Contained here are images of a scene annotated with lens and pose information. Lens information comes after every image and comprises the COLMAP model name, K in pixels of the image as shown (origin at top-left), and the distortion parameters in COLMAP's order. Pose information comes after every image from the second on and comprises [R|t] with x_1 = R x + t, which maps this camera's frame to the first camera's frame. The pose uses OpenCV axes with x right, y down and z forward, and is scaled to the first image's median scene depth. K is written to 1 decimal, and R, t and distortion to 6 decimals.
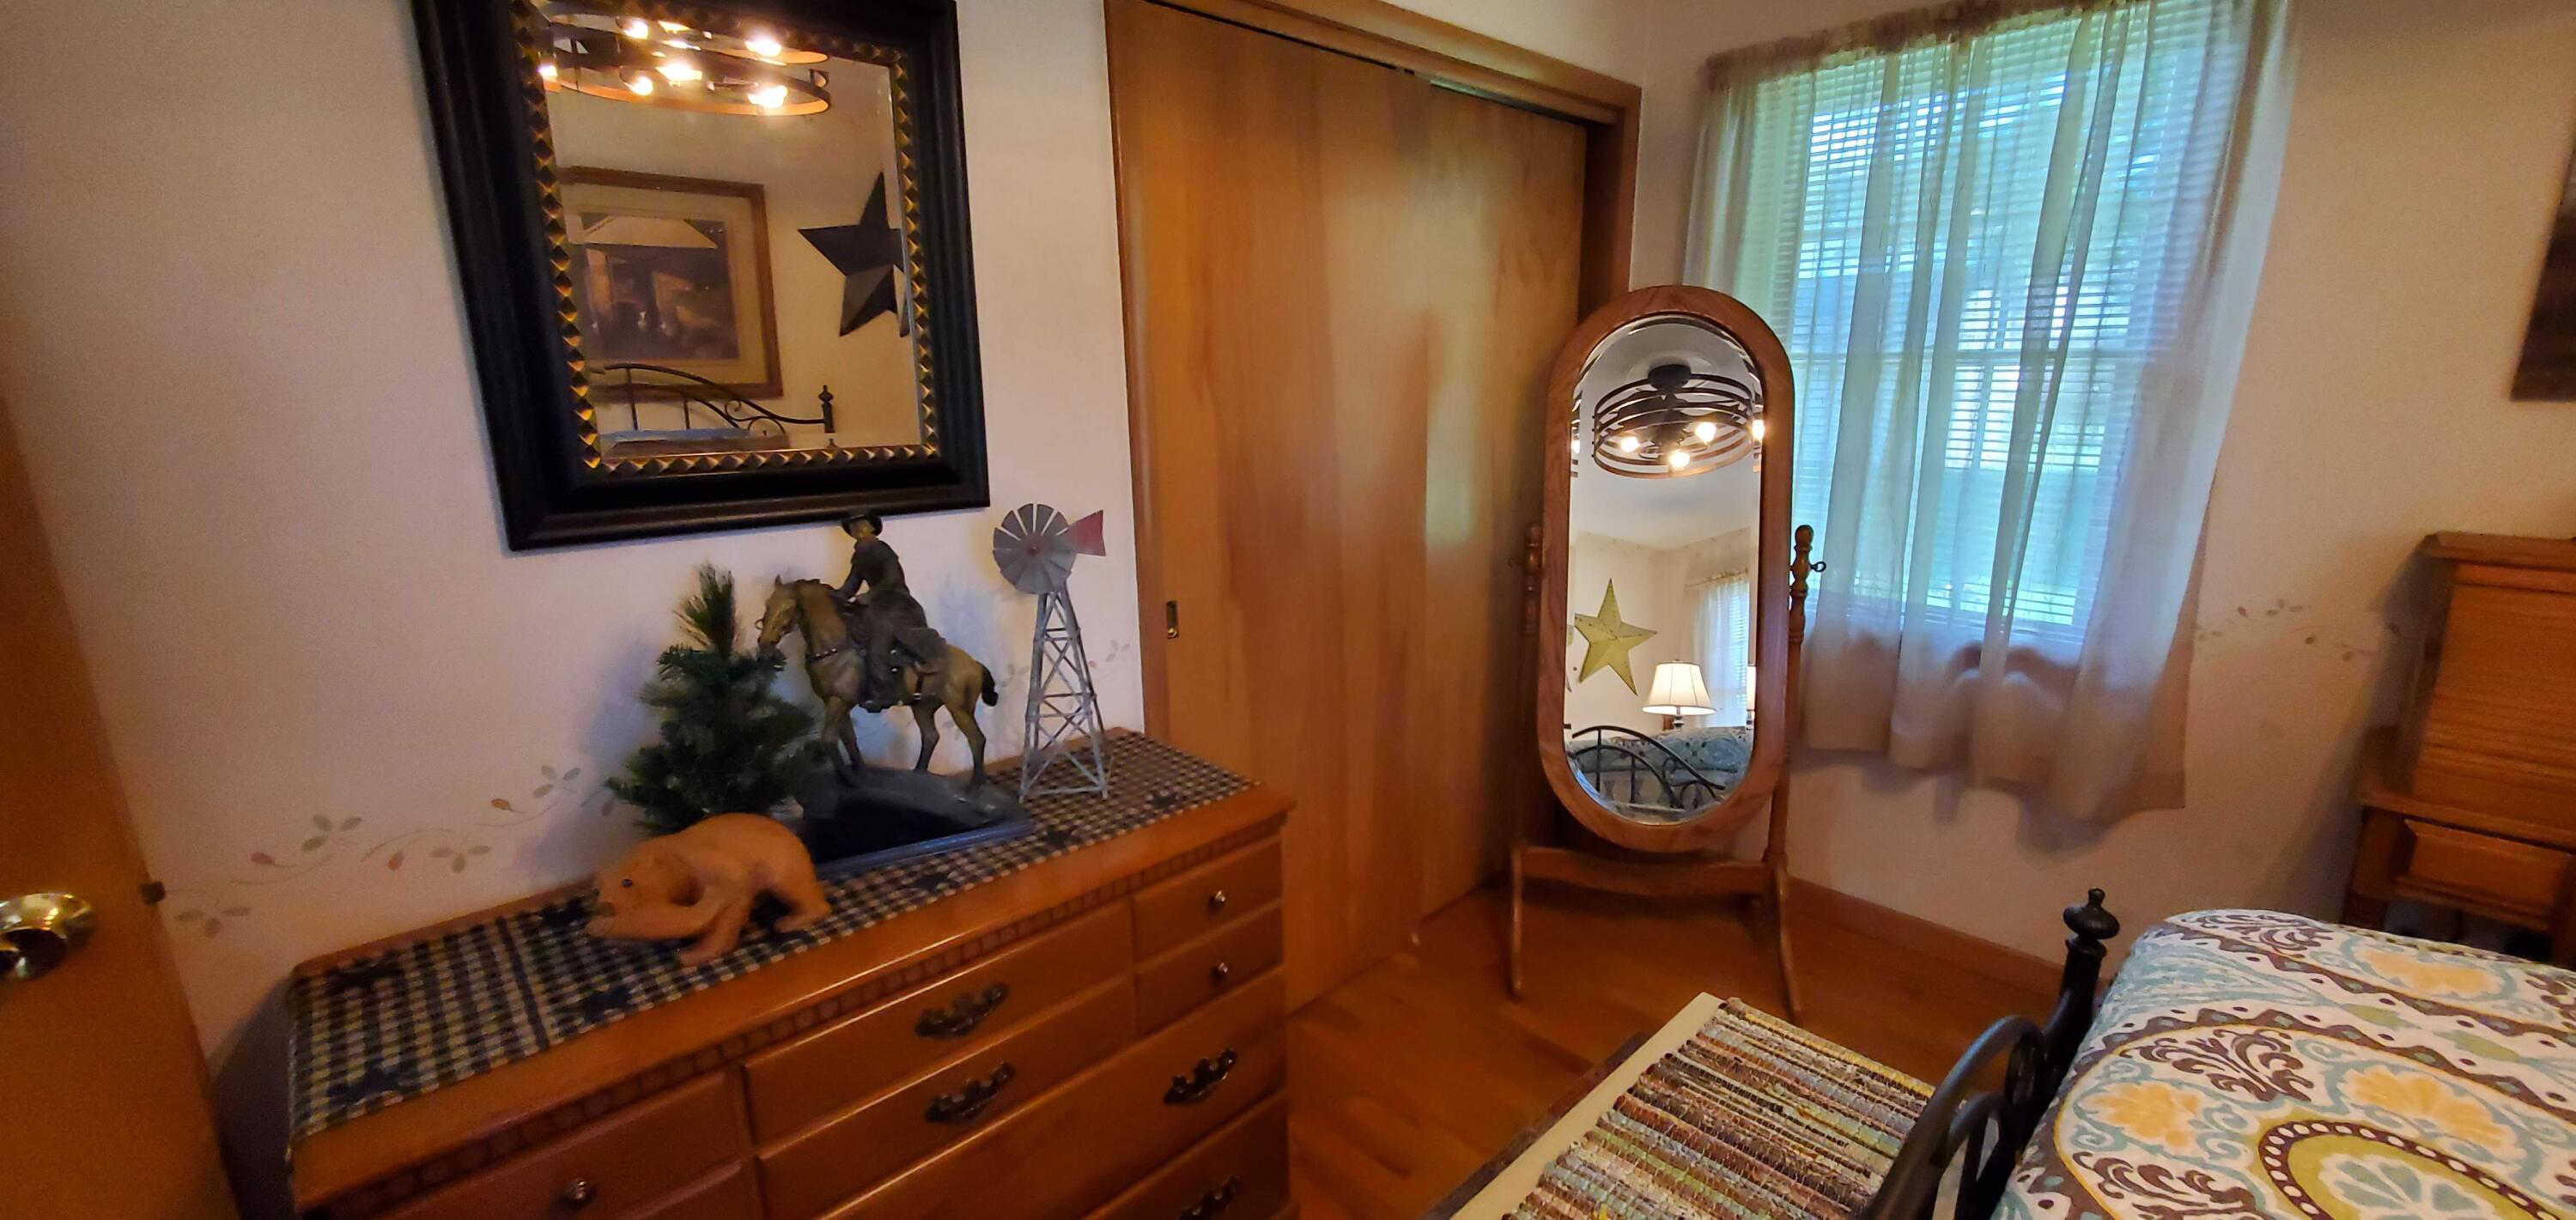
lens RADIAL K [[1014.4, 0, 1291.6], [0, 1014.4, 613.3], [0, 0, 1]] dist [0.005591, -0.002793]
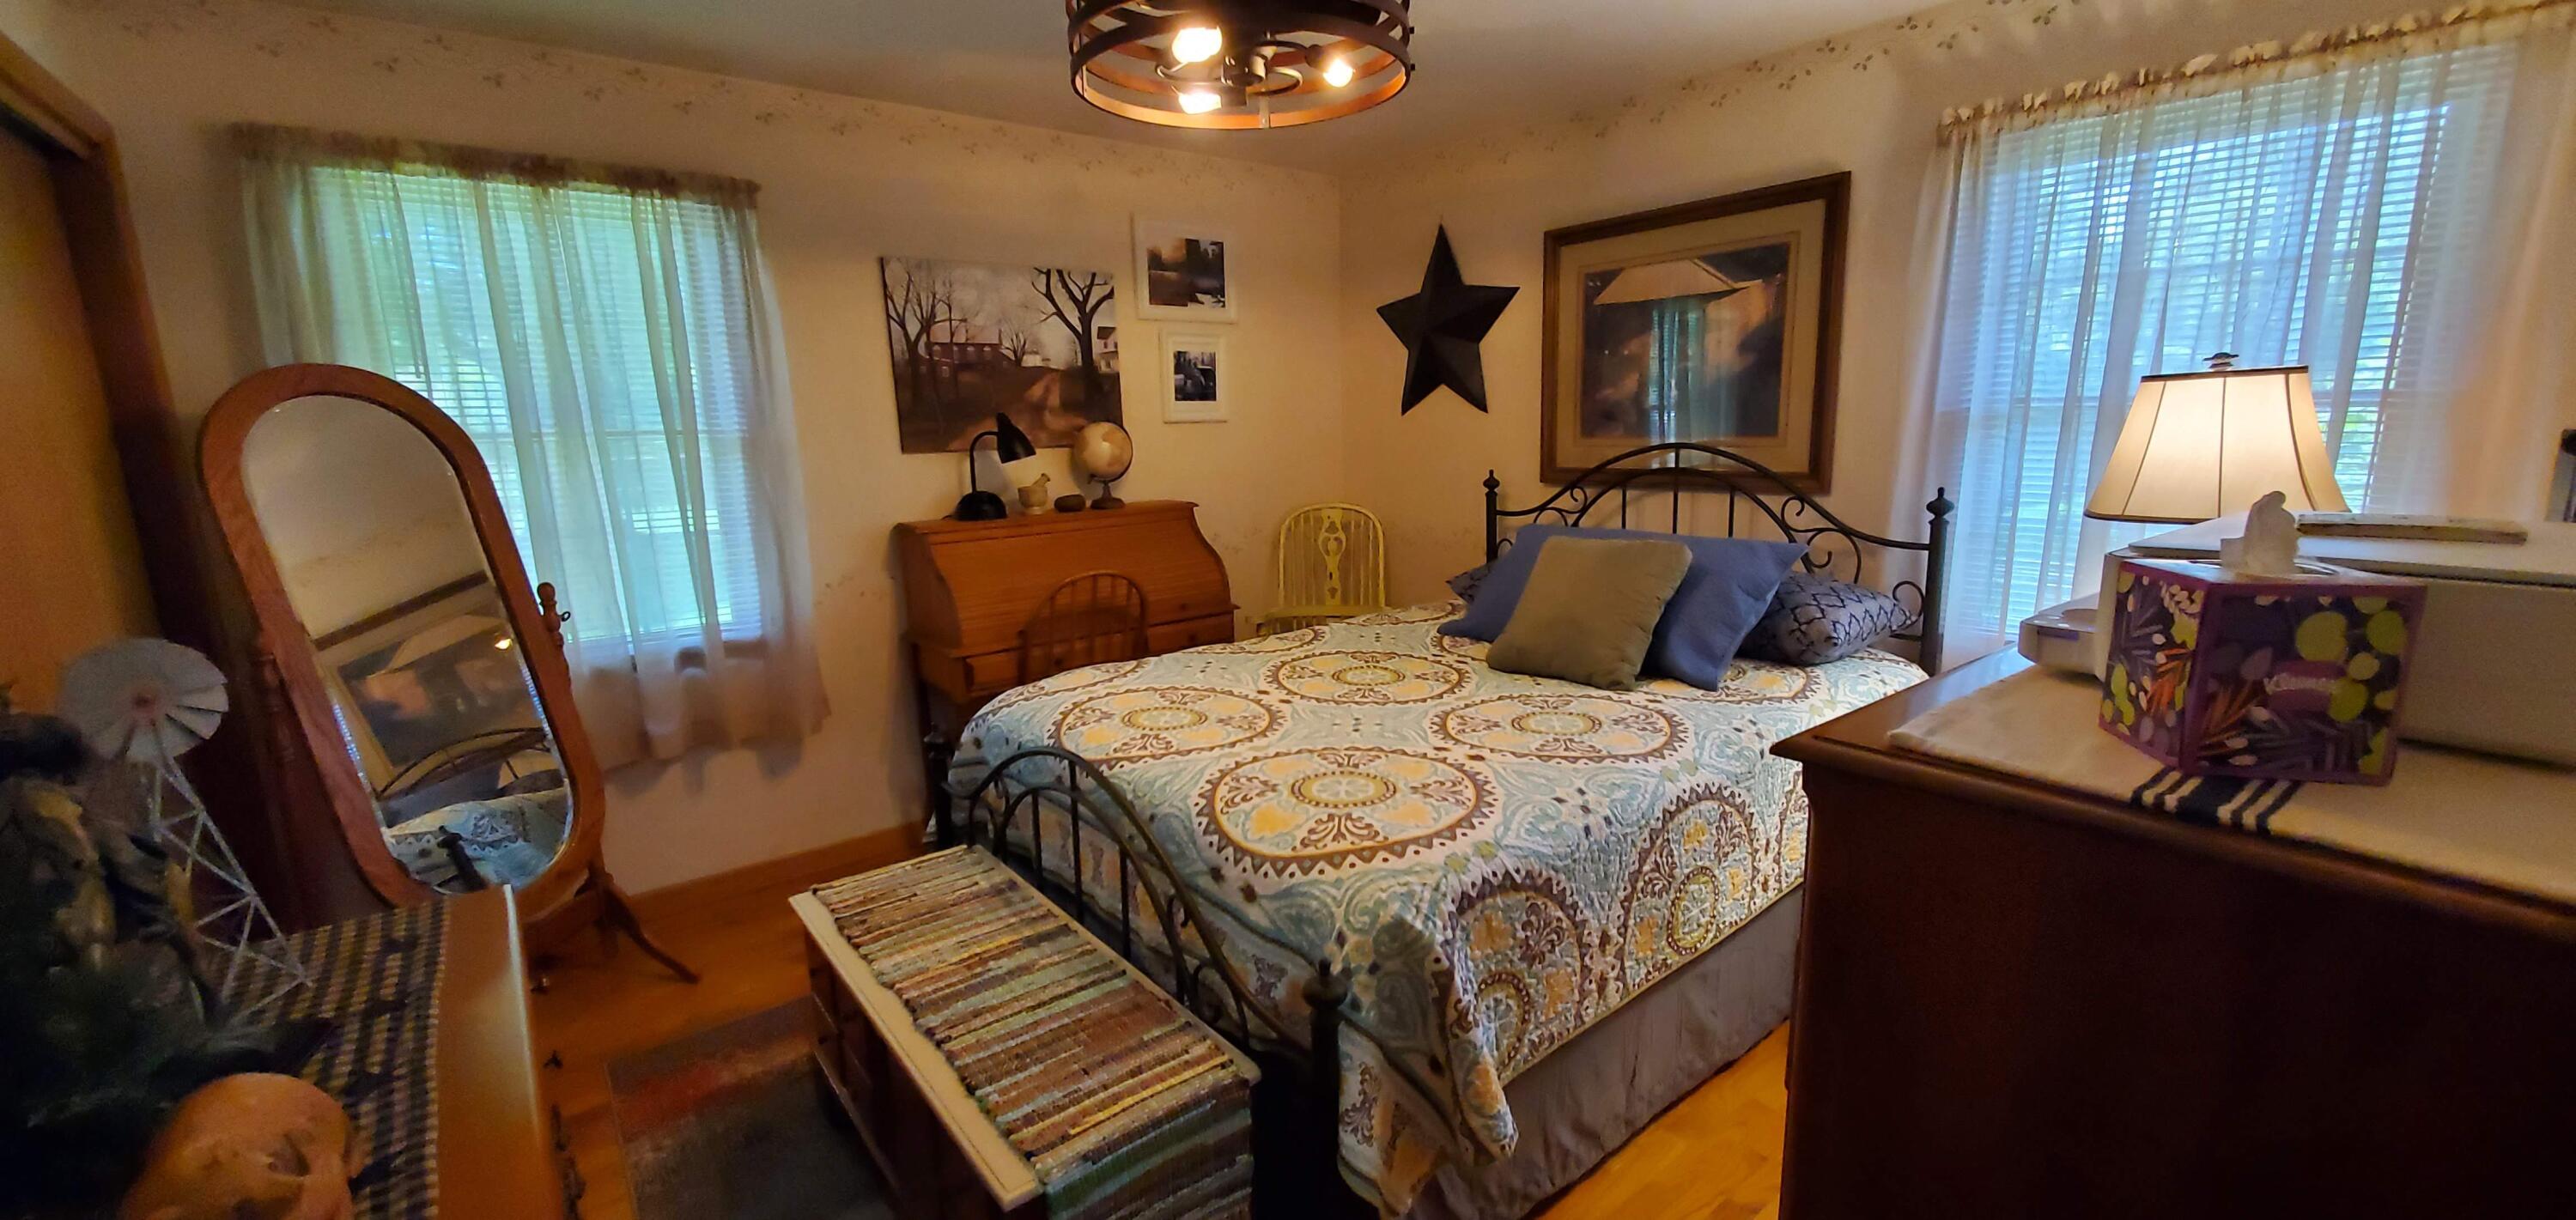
lens RADIAL K [[1014.4, 0, 1297.7], [0, 1014.4, 616.5], [0, 0, 1]] dist [0.005591, -0.002793]
pose [[0.088435, -0.186647, 0.978439, -0.607887], [0.253799, 0.954089, 0.159063, -0.022274], [-0.963206, 0.234260, 0.131746, 0.063264]]
